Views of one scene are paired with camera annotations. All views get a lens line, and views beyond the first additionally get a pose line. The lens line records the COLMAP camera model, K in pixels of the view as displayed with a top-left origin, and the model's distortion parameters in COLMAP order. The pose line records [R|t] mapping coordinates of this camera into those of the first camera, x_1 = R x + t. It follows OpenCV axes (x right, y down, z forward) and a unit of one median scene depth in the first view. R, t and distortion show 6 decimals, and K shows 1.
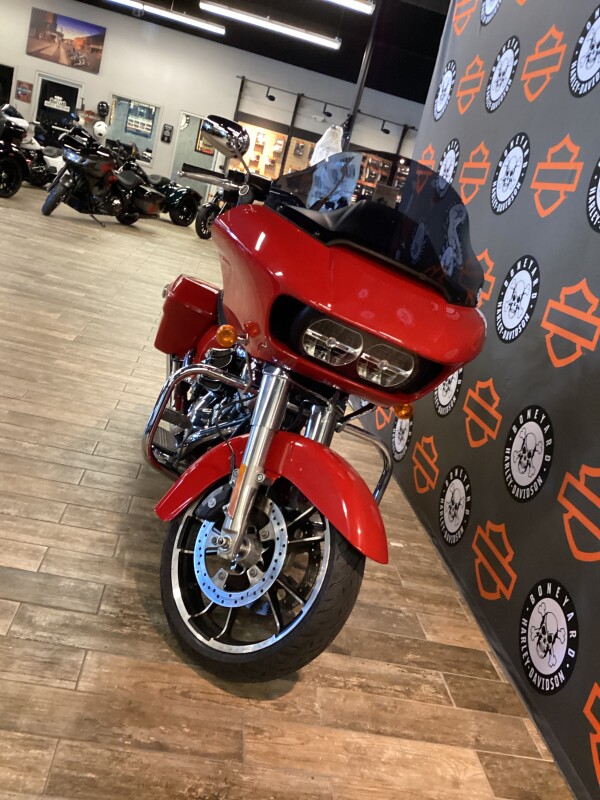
lens RADIAL K [[728.6, 0, 300.0], [0, 728.6, 400.0], [0, 0, 1]] dist [0.078854, -0.162038]
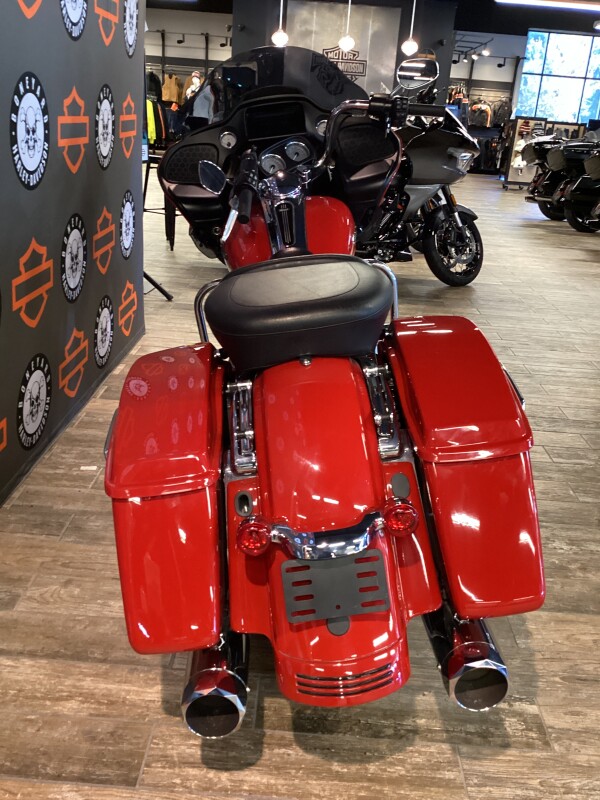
lens RADIAL K [[728.6, 0, 300.0], [0, 728.6, 400.0], [0, 0, 1]] dist [0.078854, -0.162038]
pose [[-0.941573, -0.336789, 0.003610, -0.100886], [-0.263638, 0.743648, 0.614396, -0.616954], [-0.209607, 0.577547, -0.788990, 2.194185]]
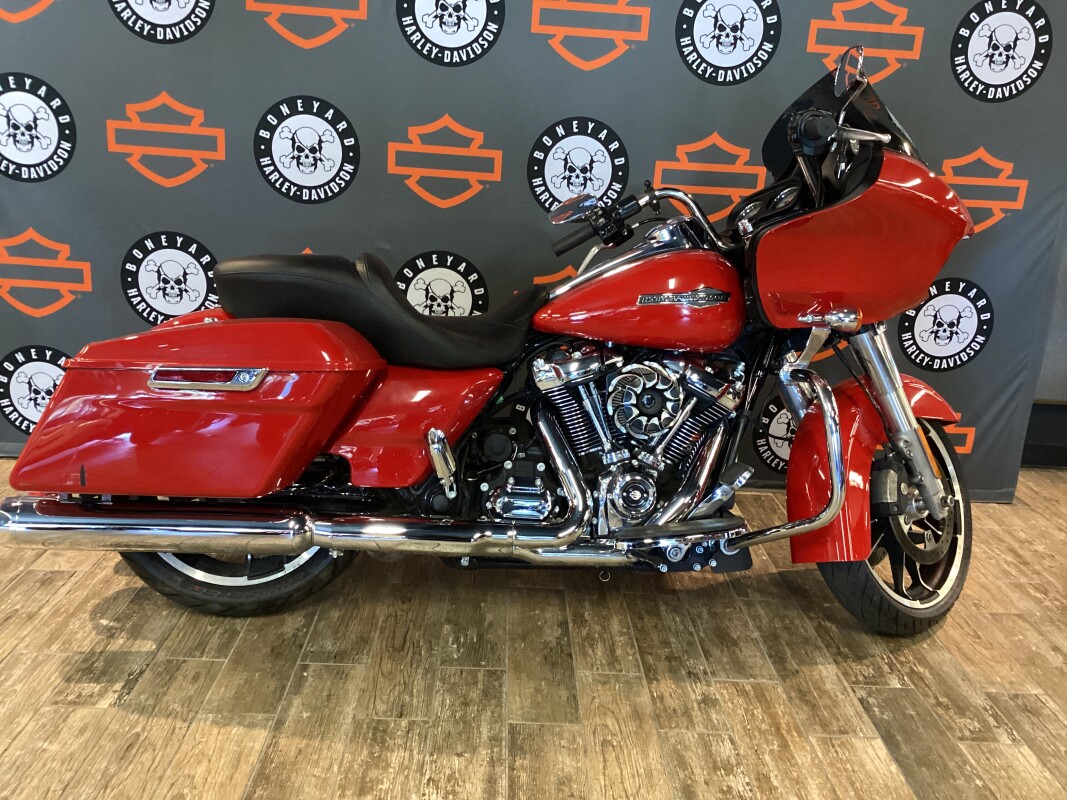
lens RADIAL K [[967.7, 0, 533.5], [0, 967.7, 400.0], [0, 0, 1]] dist [0.087208, -0.168863]
pose [[0.086689, -0.490421, 0.867163, -1.061286], [0.237533, 0.855511, 0.460085, -0.564436], [-0.967503, 0.166096, 0.190655, 1.109549]]
